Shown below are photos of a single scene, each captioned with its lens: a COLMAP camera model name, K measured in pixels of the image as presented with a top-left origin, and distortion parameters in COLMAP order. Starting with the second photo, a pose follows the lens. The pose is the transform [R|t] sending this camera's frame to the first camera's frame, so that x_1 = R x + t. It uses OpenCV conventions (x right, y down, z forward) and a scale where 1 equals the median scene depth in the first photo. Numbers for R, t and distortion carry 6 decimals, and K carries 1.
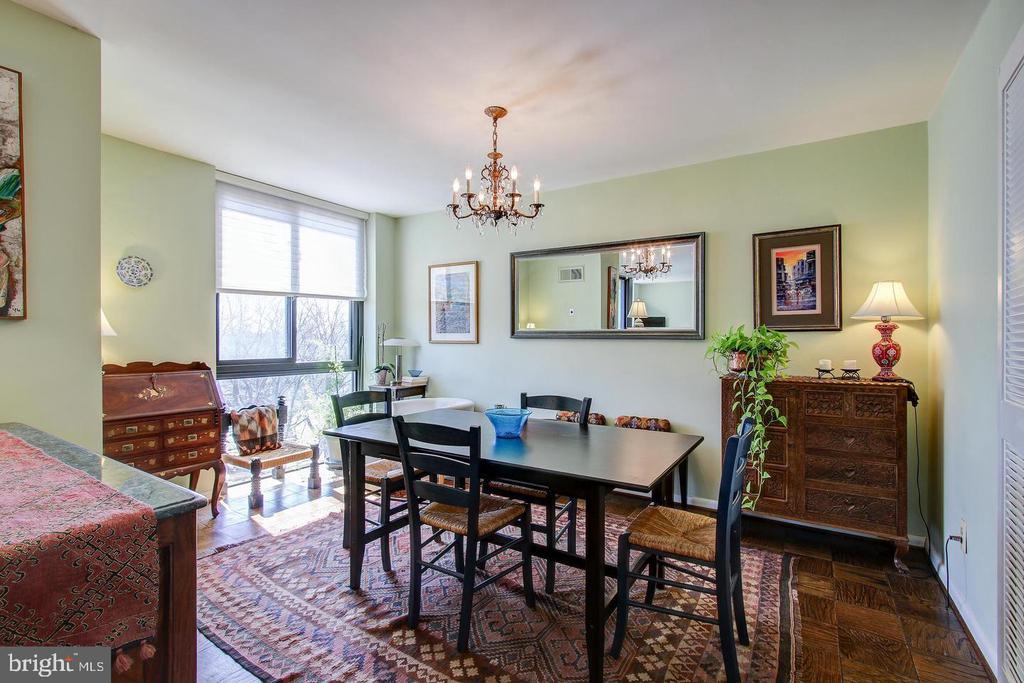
lens RADIAL K [[471.2, 0, 520.3], [0, 471.2, 343.1], [0, 0, 1]] dist [-0.020010, 0.006726]
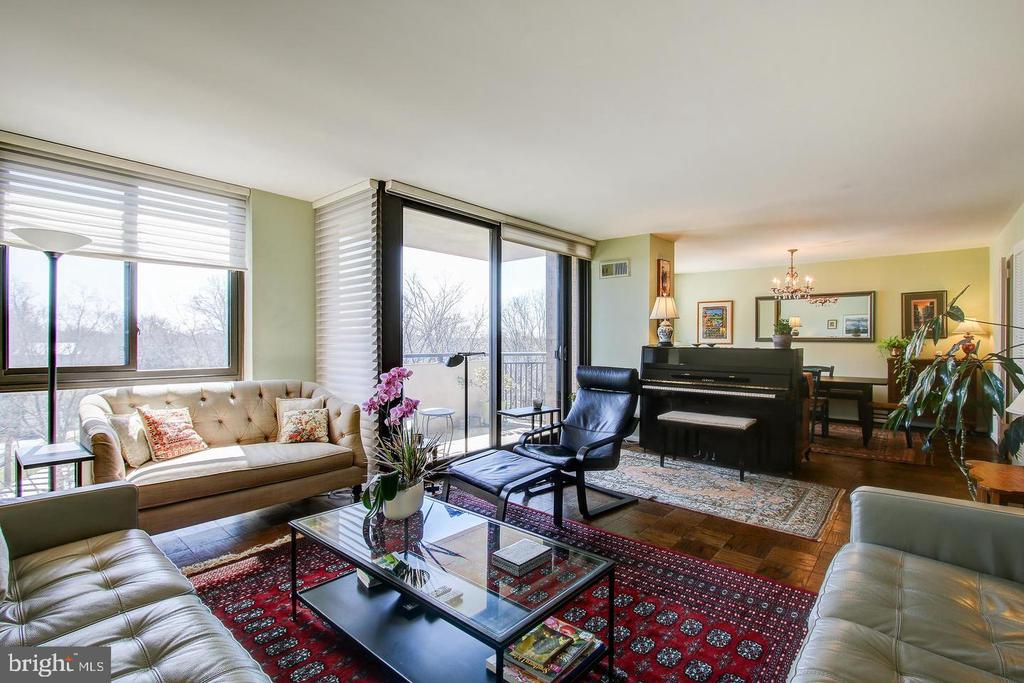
lens RADIAL K [[471.2, 0, 514.7], [0, 471.2, 344.9], [0, 0, 1]] dist [-0.020010, 0.006726]
pose [[0.988436, -0.000885, -0.151639, -0.953133], [0.000530, 0.999997, -0.002380, 0.010068], [0.151641, 0.002272, 0.988433, -1.412198]]
